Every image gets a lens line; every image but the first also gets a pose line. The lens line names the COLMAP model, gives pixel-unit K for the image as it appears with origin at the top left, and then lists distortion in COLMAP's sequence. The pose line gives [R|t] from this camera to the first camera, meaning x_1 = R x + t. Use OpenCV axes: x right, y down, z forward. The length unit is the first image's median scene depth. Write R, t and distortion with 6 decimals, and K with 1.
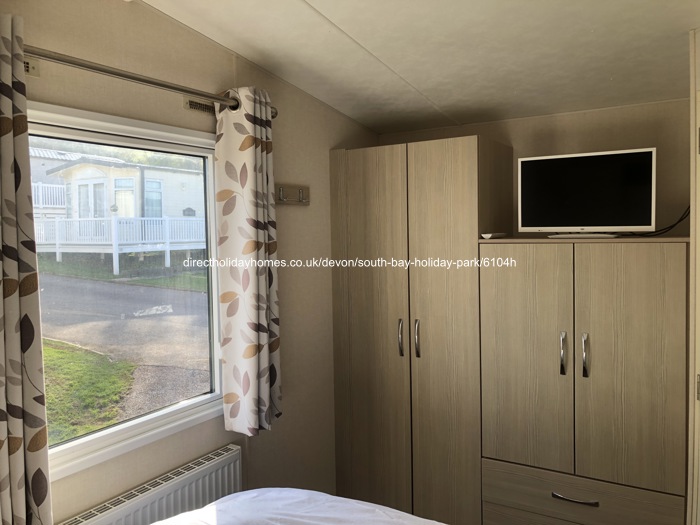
lens RADIAL K [[576.1, 0, 348.8], [0, 576.1, 259.5], [0, 0, 1]] dist [-0.036596, -0.002387]
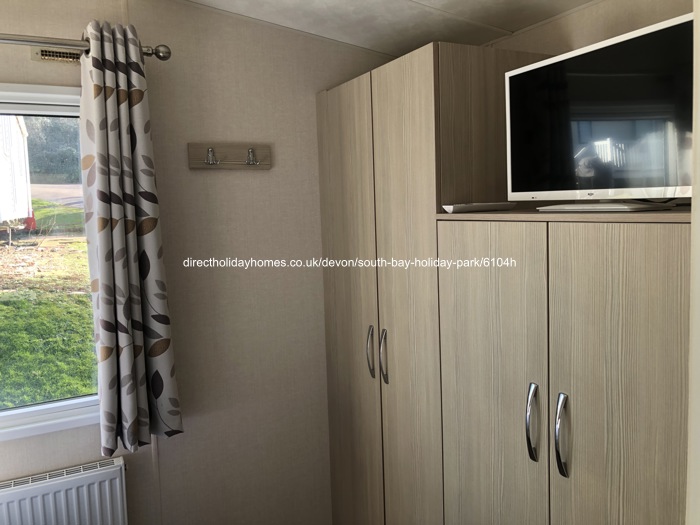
lens RADIAL K [[576.1, 0, 350.8], [0, 576.1, 263.2], [0, 0, 1]] dist [-0.036596, -0.002387]
pose [[0.865100, 0.041576, -0.499874, 0.489533], [-0.009131, 0.997699, 0.067179, -0.024084], [0.501517, -0.053552, 0.863489, 0.446687]]
